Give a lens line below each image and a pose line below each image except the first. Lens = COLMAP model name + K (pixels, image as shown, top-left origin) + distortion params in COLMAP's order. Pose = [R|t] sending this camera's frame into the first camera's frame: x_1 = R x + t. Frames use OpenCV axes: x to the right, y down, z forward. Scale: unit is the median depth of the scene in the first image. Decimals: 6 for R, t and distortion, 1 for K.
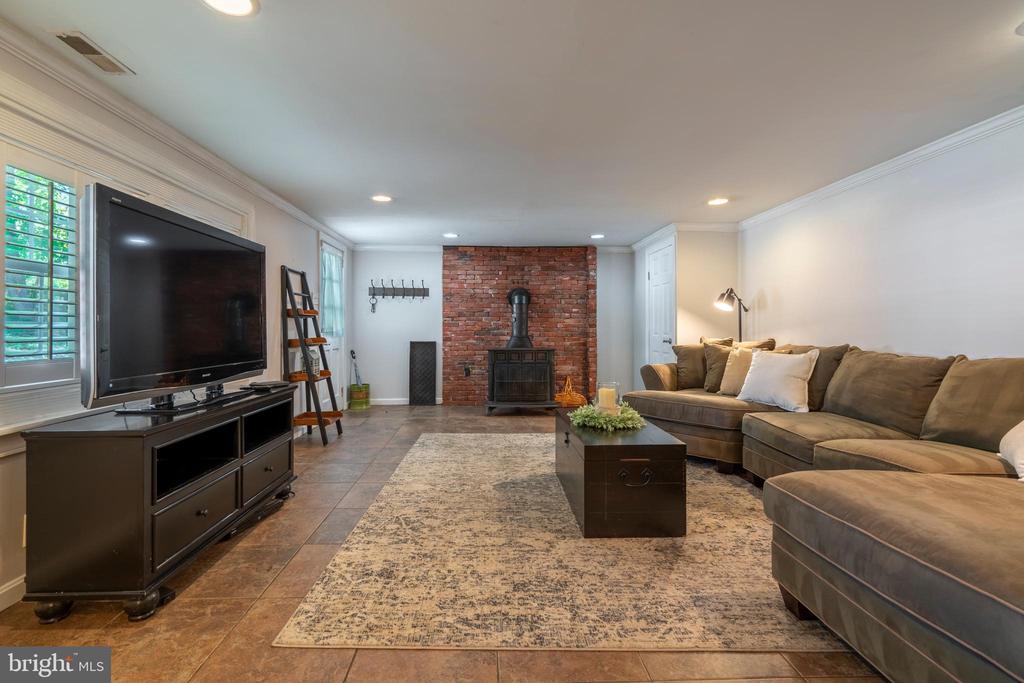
lens RADIAL K [[467.3, 0, 496.7], [0, 467.3, 324.2], [0, 0, 1]] dist [-0.003030, 0.000889]
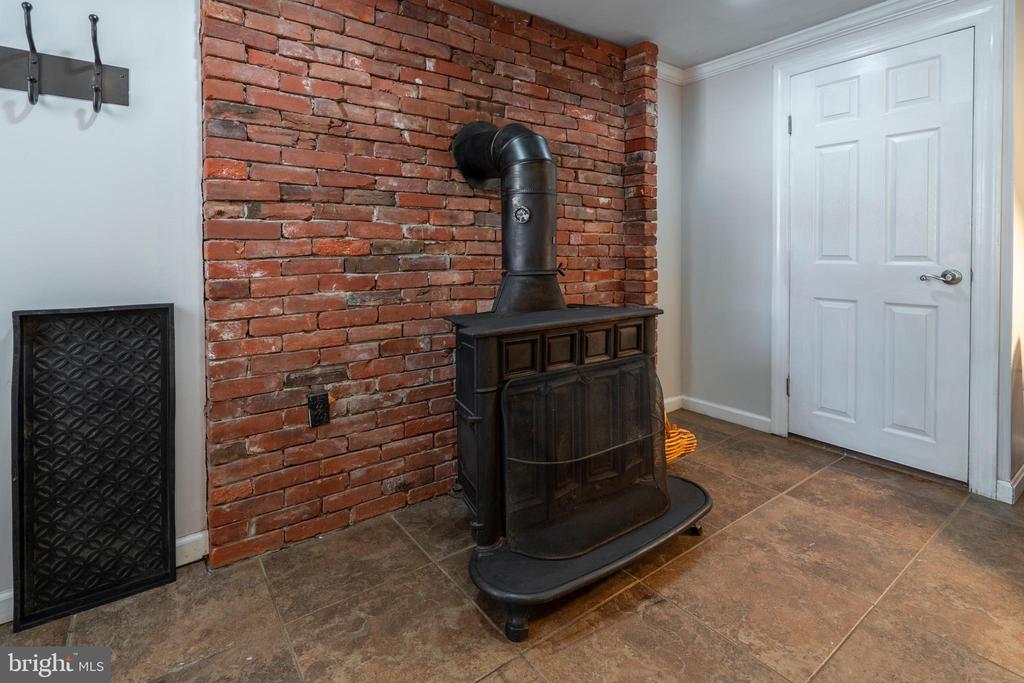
lens RADIAL K [[492.5, 0, 524.6], [0, 492.5, 255.4], [0, 0, 1]] dist [0.001696, 0.000296]
pose [[0.820087, -0.010061, 0.572150, -0.191527], [0.000194, 0.999850, 0.017304, 0.013099], [-0.572238, -0.014080, 0.819967, 1.064900]]
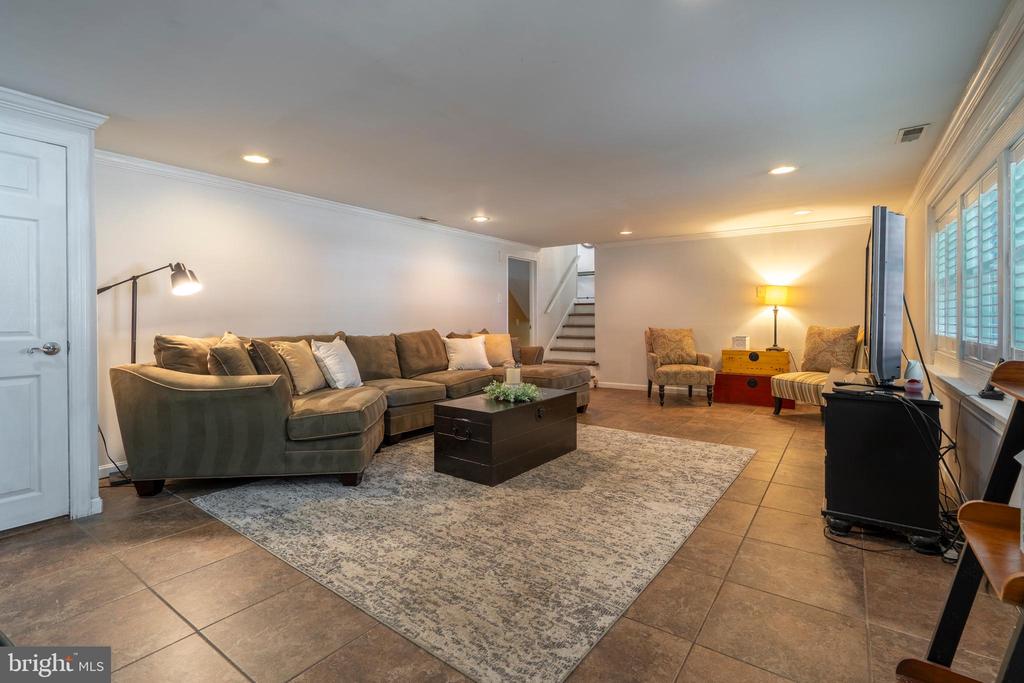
lens RADIAL K [[465.0, 0, 516.5], [0, 465.0, 323.9], [0, 0, 1]] dist [-0.012781, 0.000012]
pose [[-0.797838, -0.002292, 0.602867, -0.345805], [0.000205, 0.999992, 0.004073, 0.011817], [-0.602872, 0.003373, -0.797831, 1.359545]]
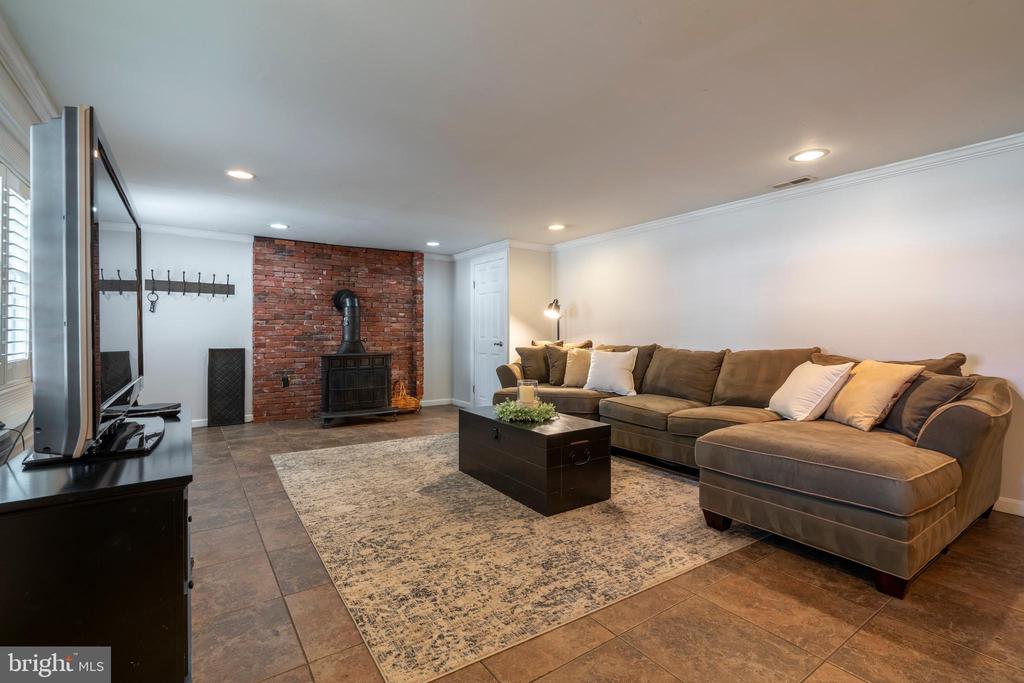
lens RADIAL K [[466.6, 0, 502.3], [0, 466.6, 330.0], [0, 0, 1]] dist [-0.008187, 0.000934]
pose [[0.841741, 0.002482, 0.539875, -0.292143], [-0.003563, 0.999993, 0.000958, 0.001990], [-0.539869, -0.002730, 0.841745, 0.060502]]
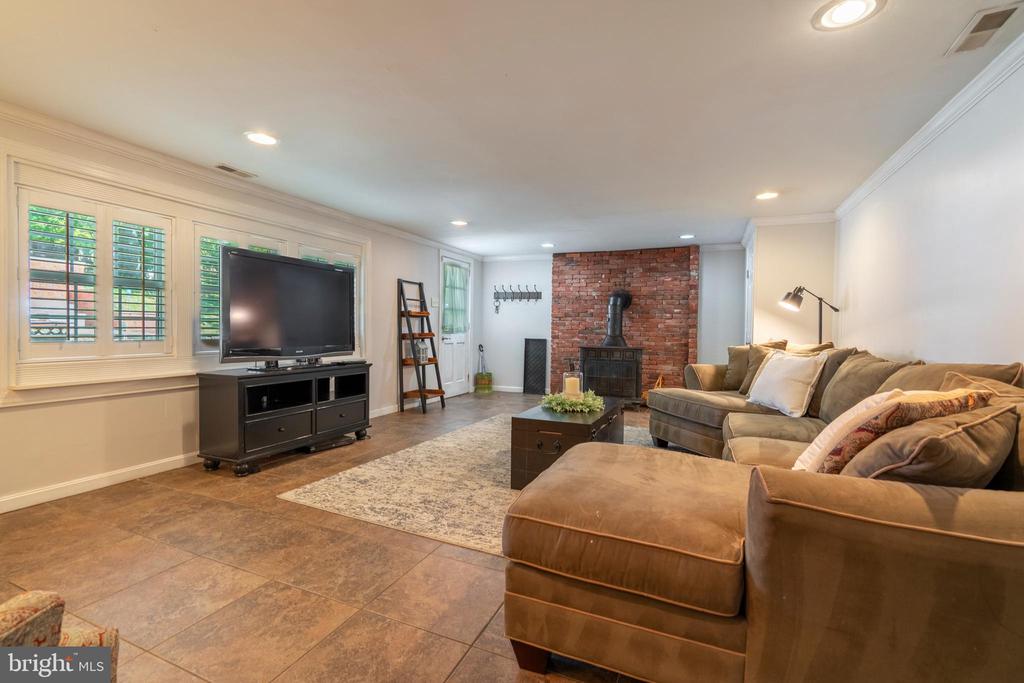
lens RADIAL K [[464.0, 0, 506.8], [0, 464.0, 337.8], [0, 0, 1]] dist [-0.013256, 0.007969]
pose [[0.902226, 0.021527, -0.430726, 0.408171], [-0.009627, 0.999510, 0.029788, 0.002506], [0.431156, -0.022729, 0.901991, -0.083825]]
